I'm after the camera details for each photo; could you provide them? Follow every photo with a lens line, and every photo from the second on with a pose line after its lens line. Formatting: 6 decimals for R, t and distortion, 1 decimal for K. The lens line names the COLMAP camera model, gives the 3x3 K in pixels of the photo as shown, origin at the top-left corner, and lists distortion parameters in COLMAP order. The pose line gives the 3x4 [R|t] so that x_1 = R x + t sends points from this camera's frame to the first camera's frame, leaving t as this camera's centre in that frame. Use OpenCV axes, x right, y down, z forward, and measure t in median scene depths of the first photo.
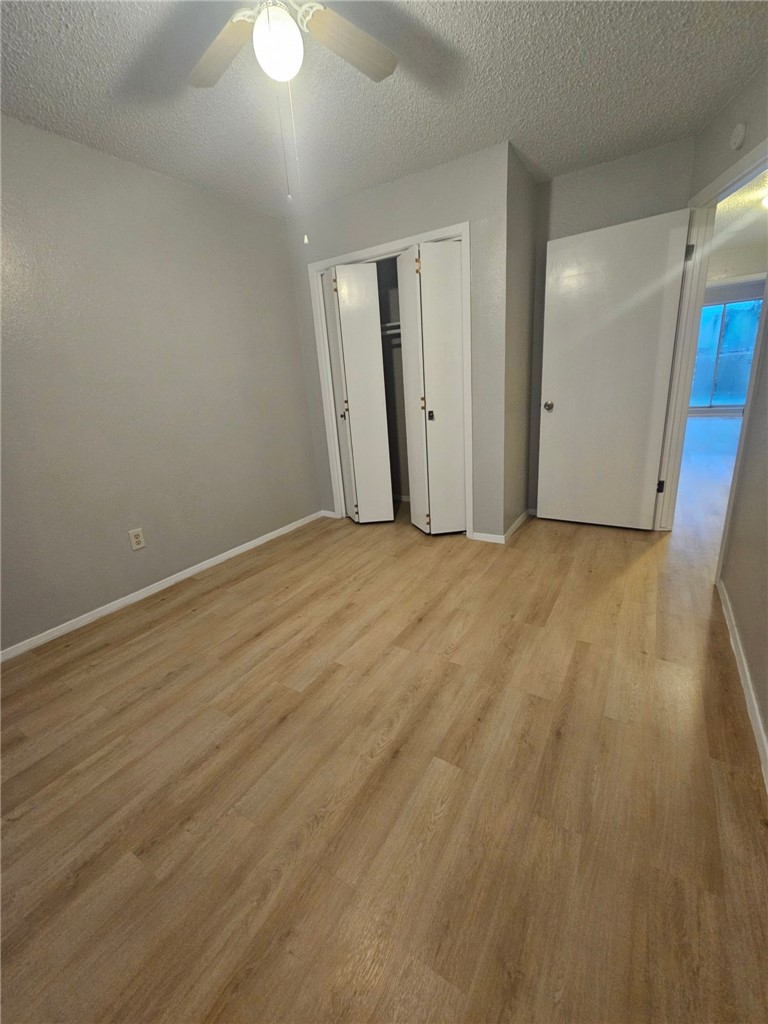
lens RADIAL K [[418.1, 0, 382.0], [0, 418.1, 507.6], [0, 0, 1]] dist [-0.000300, 0.000125]
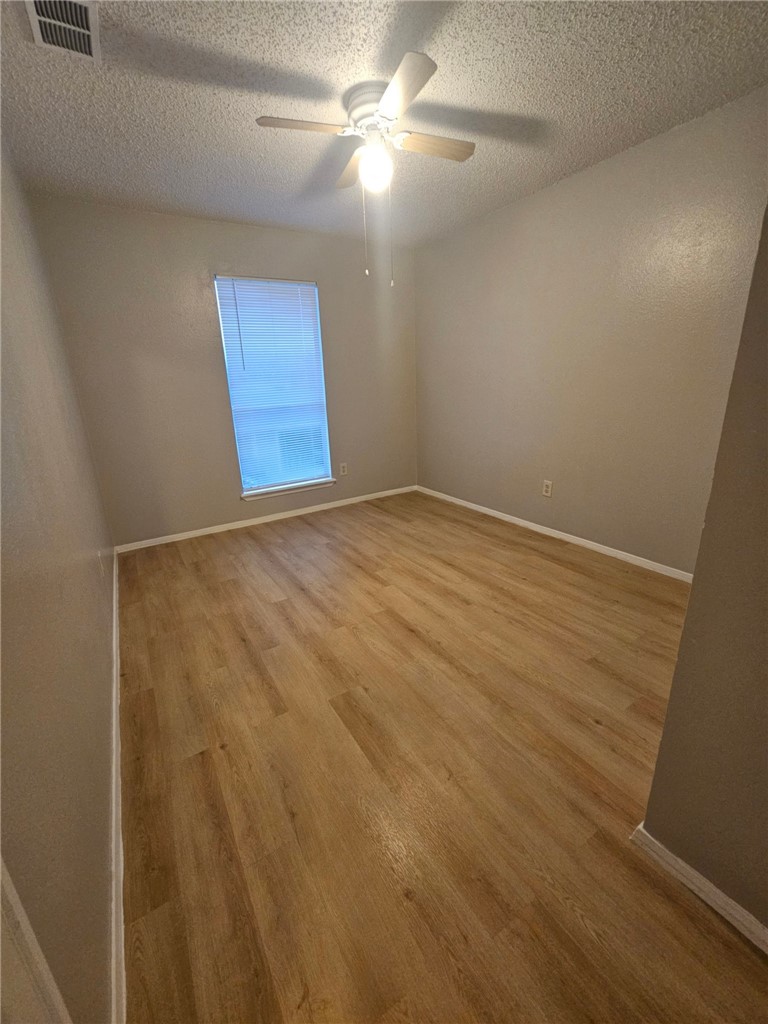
lens RADIAL K [[418.1, 0, 382.0], [0, 418.1, 507.6], [0, 0, 1]] dist [-0.000300, 0.000125]
pose [[-0.431170, 0.347634, -0.832612, 0.912825], [-0.198447, 0.863662, 0.463364, -0.464389], [0.880176, 0.365019, -0.303399, 1.215582]]
